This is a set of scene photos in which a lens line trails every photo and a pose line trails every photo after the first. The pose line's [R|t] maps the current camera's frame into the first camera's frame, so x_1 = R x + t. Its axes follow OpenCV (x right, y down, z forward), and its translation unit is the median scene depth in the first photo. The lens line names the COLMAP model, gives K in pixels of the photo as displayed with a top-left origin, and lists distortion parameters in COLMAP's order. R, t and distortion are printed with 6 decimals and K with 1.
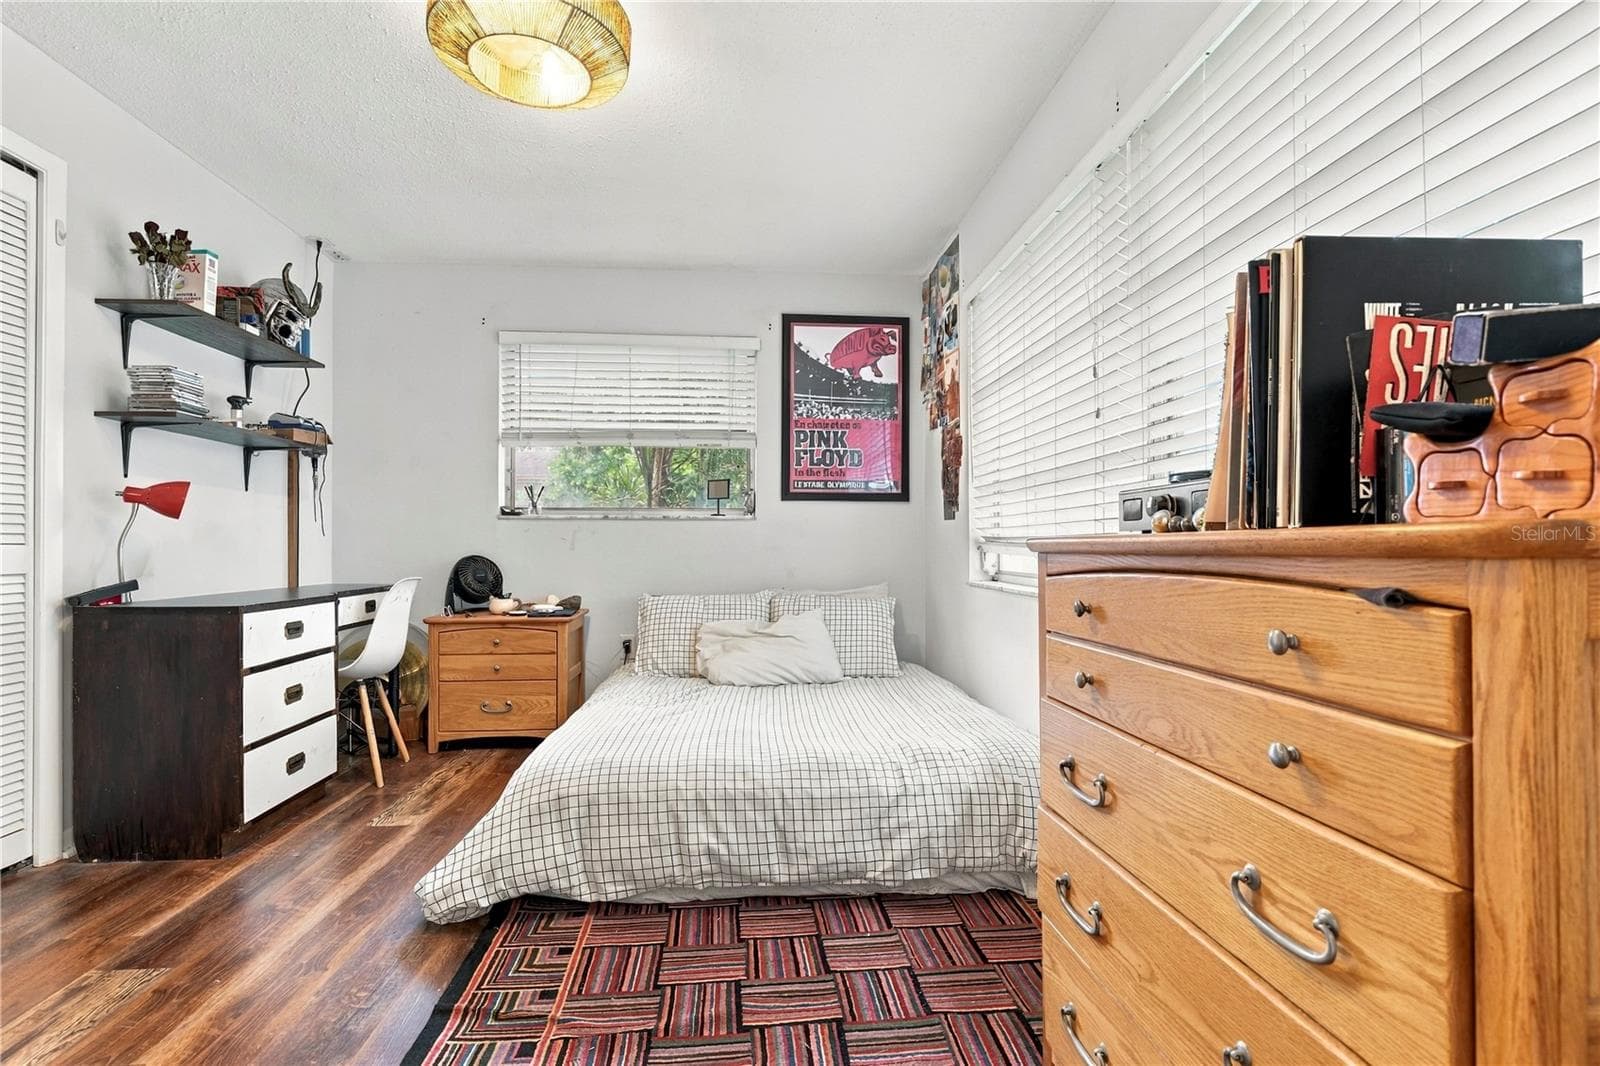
lens RADIAL K [[774.1, 0, 807.0], [0, 774.1, 536.7], [0, 0, 1]] dist [-0.011287, -0.000614]
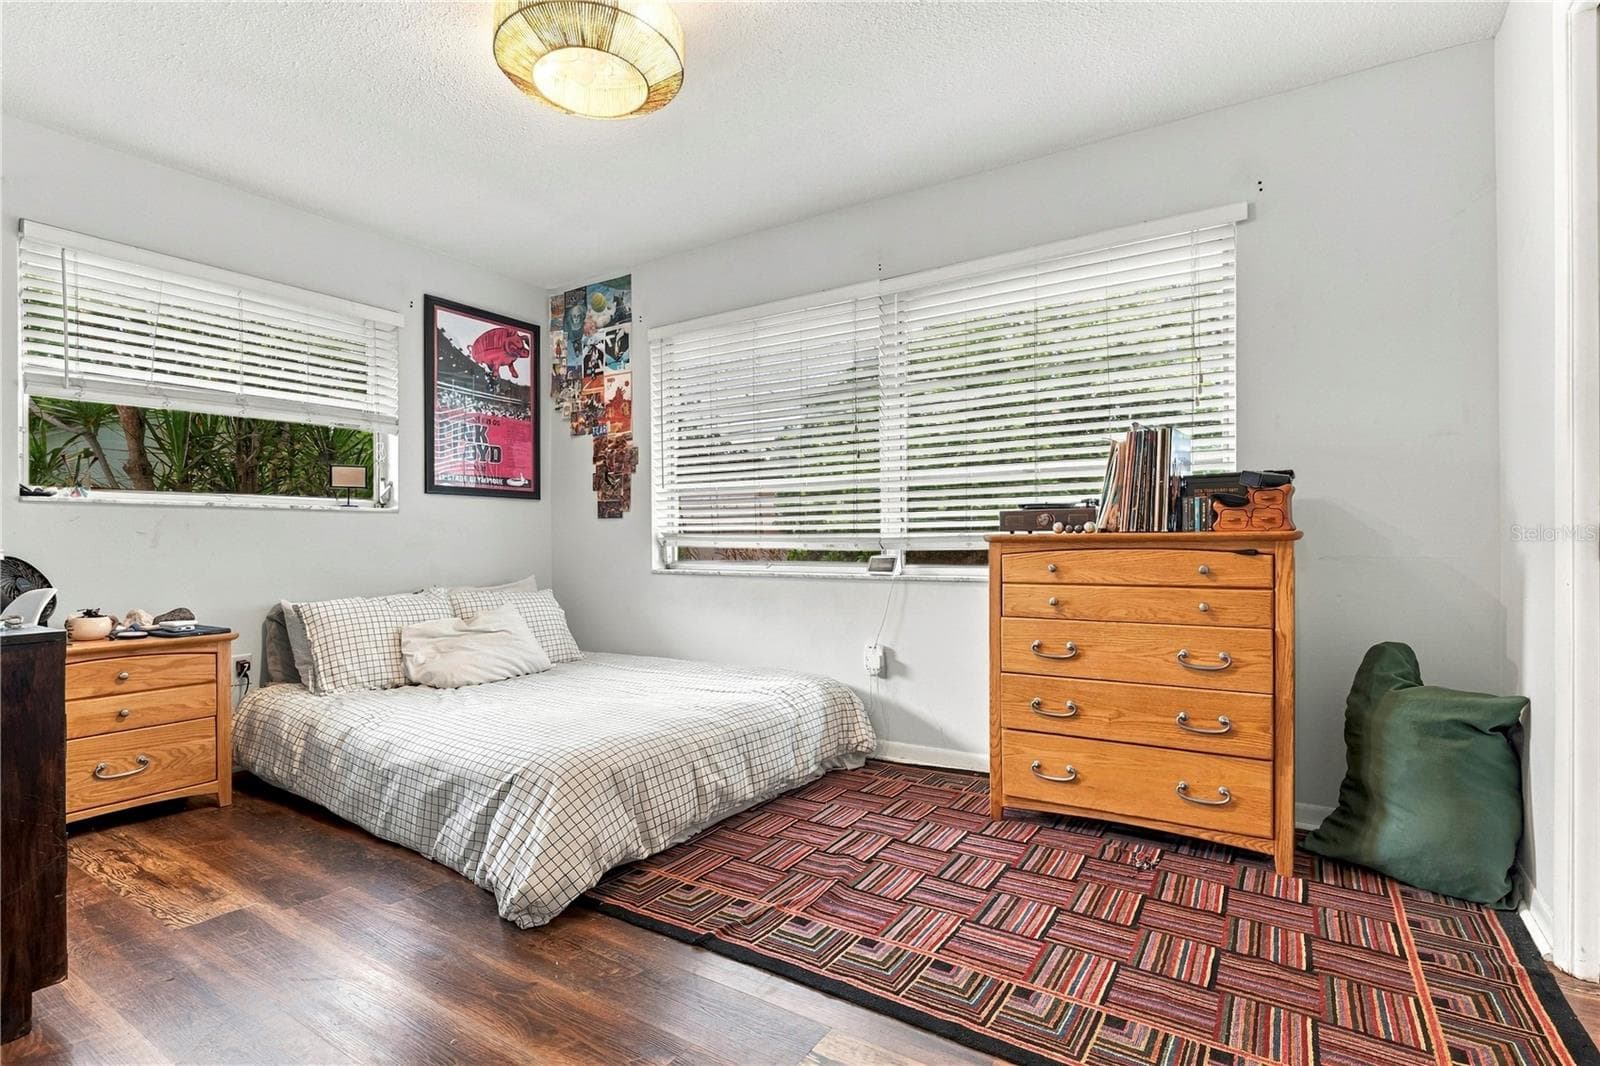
lens RADIAL K [[774.1, 0, 795.7], [0, 774.1, 540.3], [0, 0, 1]] dist [-0.011287, -0.000614]
pose [[0.623229, -0.000099, 0.782040, -0.548737], [-0.006654, 0.999963, 0.005430, 0.002786], [-0.782011, -0.008587, 0.623205, 0.072817]]
